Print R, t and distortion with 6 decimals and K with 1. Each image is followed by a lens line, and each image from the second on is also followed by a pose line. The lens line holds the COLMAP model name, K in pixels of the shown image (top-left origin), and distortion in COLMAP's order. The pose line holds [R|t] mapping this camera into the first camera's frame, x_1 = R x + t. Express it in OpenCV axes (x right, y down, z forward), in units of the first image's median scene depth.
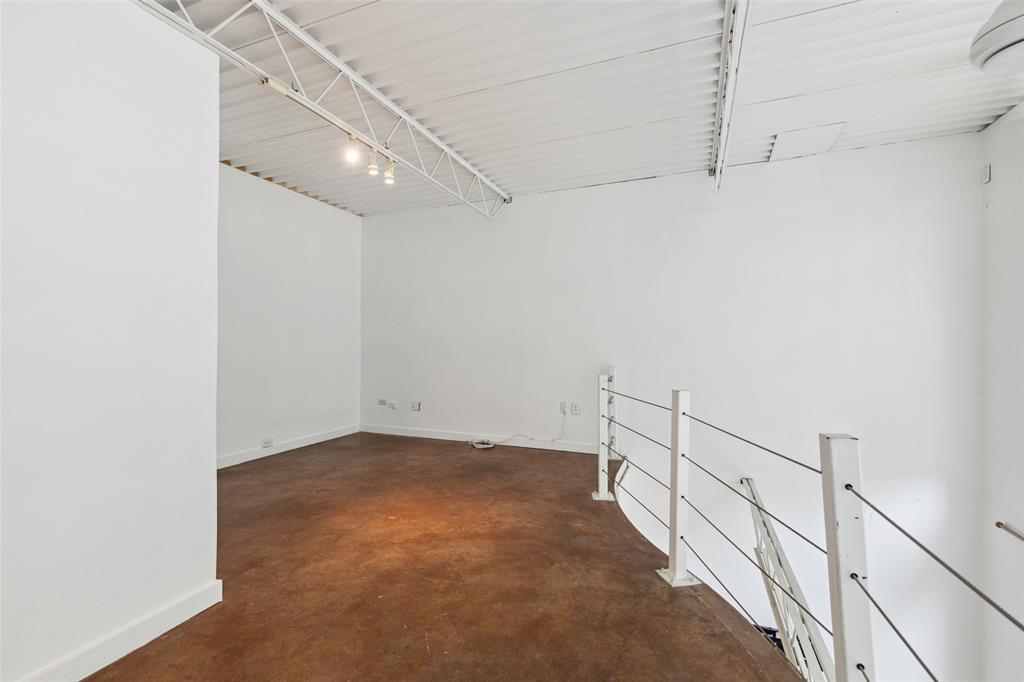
lens RADIAL K [[465.4, 0, 513.5], [0, 465.4, 333.2], [0, 0, 1]] dist [0.006441, -0.001627]
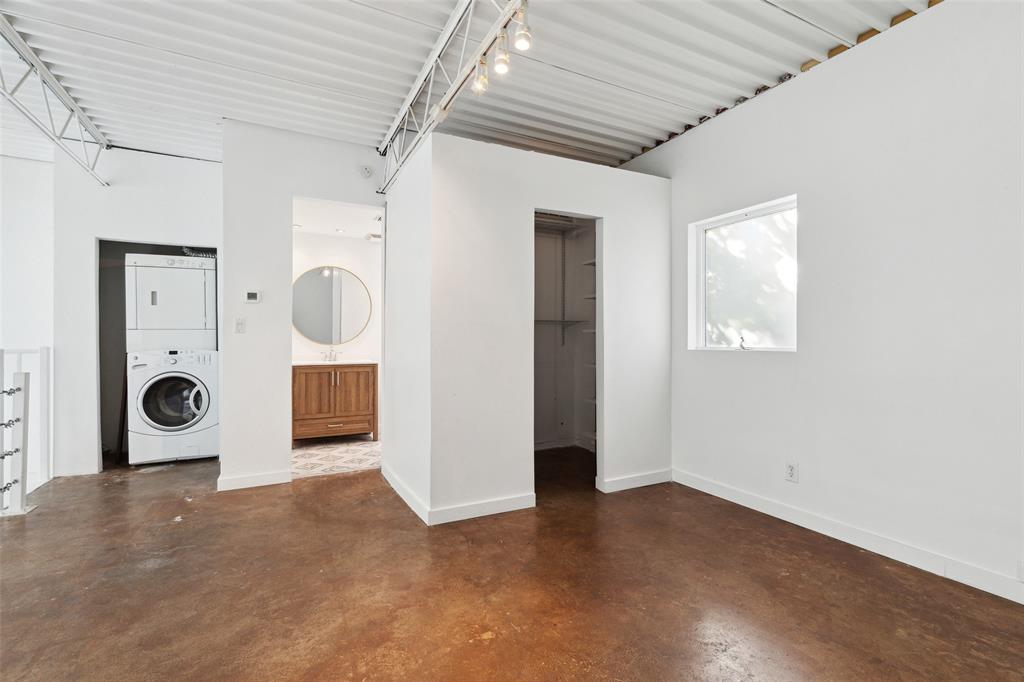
lens RADIAL K [[465.4, 0, 511.4], [0, 465.4, 339.8], [0, 0, 1]] dist [0.006441, -0.001627]
pose [[-0.671082, -0.003961, -0.741372, 0.194826], [0.014478, 0.999725, -0.018446, 0.042612], [0.741241, -0.023112, -0.670841, 1.774668]]
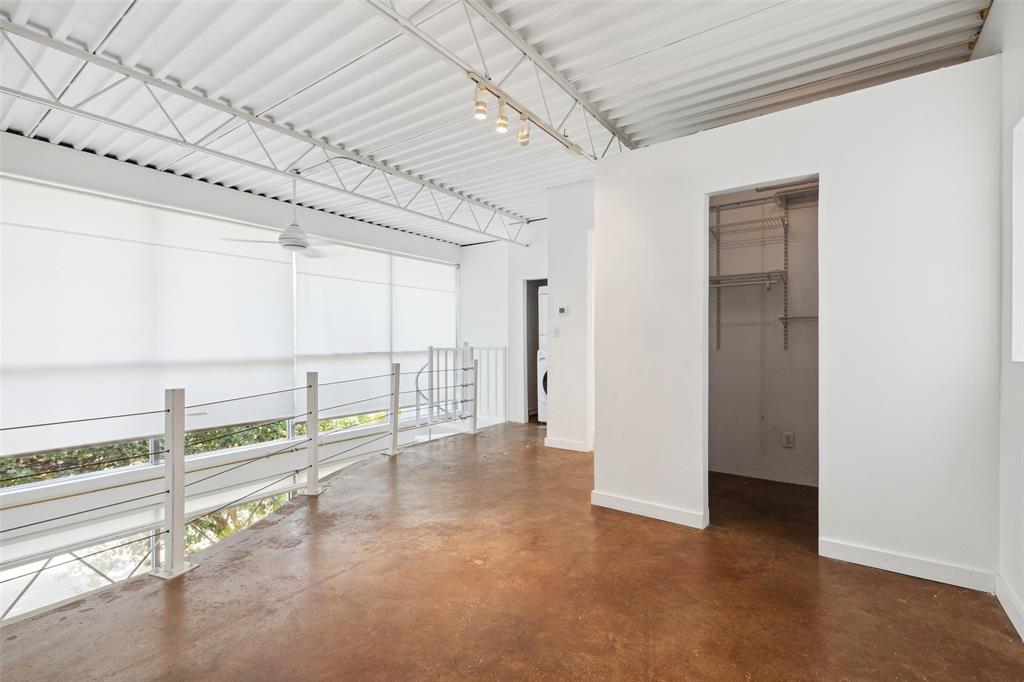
lens RADIAL K [[465.4, 0, 513.3], [0, 465.4, 342.9], [0, 0, 1]] dist [0.006441, -0.001627]
pose [[-0.967049, -0.003832, 0.254561, -0.645539], [-0.008872, 0.999787, -0.018652, 0.046233], [-0.254436, -0.020296, -0.966877, 2.189909]]
